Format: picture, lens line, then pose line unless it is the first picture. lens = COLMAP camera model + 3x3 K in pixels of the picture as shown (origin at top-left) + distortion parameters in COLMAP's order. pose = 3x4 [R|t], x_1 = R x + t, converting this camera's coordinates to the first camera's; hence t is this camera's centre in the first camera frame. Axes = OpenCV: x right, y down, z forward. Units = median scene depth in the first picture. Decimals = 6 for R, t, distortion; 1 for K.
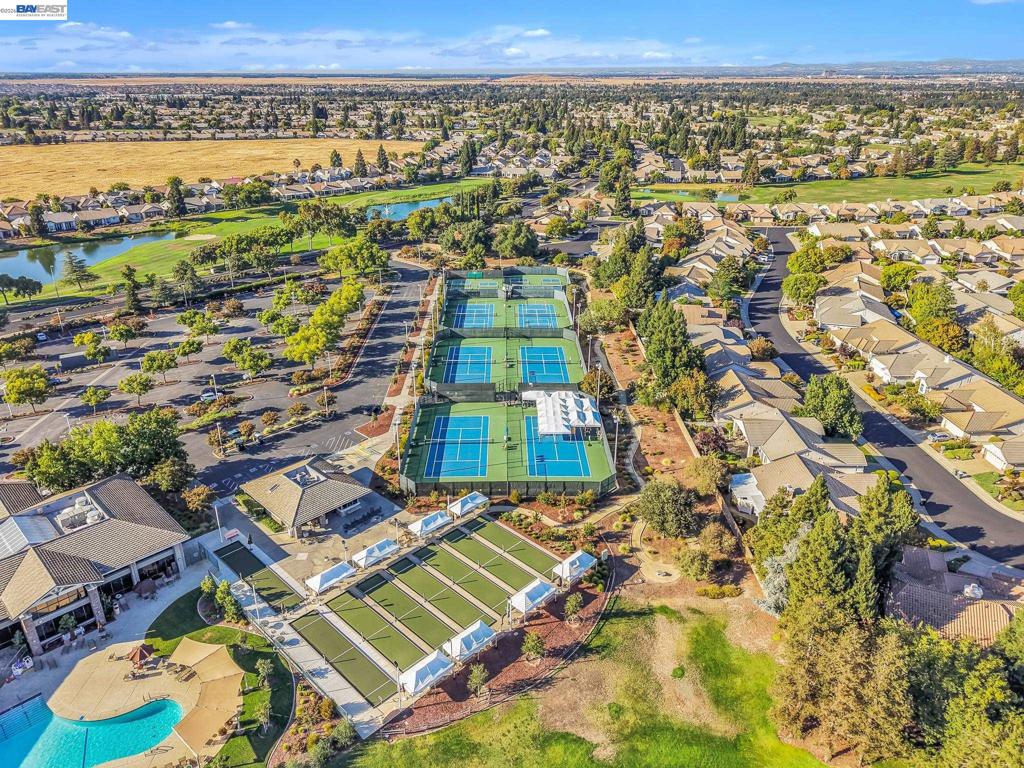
lens RADIAL K [[693.6, 0, 516.5], [0, 693.6, 383.9], [0, 0, 1]] dist [0.061874, -0.066223]
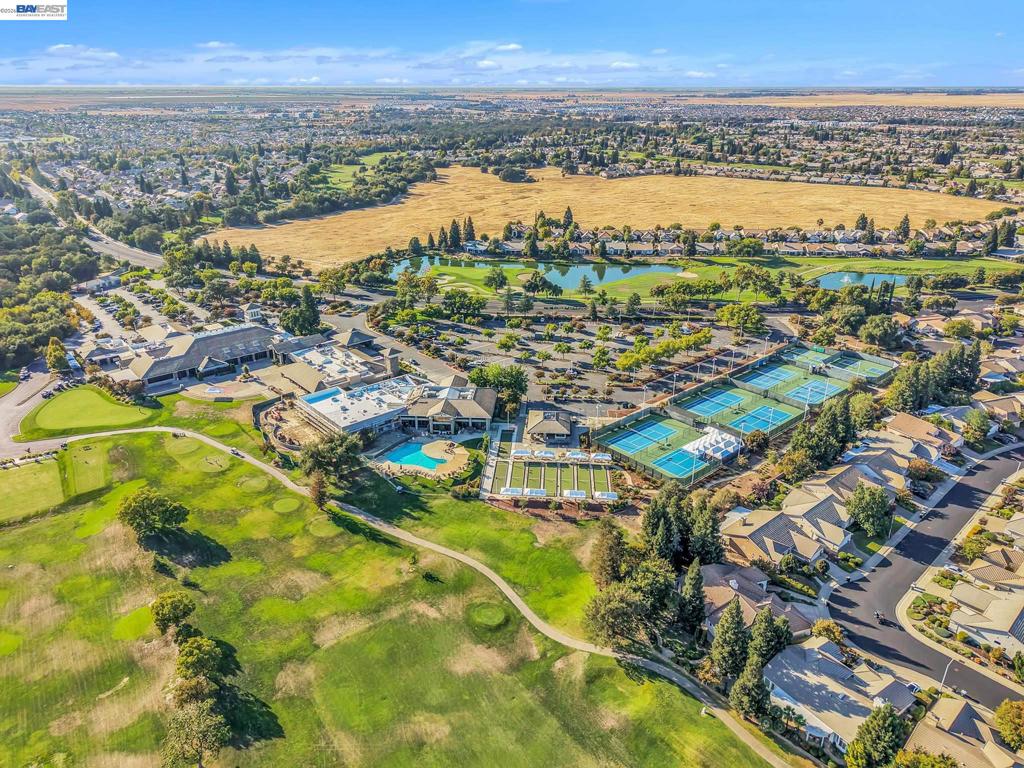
lens RADIAL K [[693.6, 0, 516.5], [0, 693.6, 383.9], [0, 0, 1]] dist [0.061874, -0.066223]
pose [[0.646060, 0.298062, -0.702684, 0.712687], [-0.308666, 0.943993, 0.116626, -0.113067], [0.698091, 0.141547, 0.701878, -0.361582]]
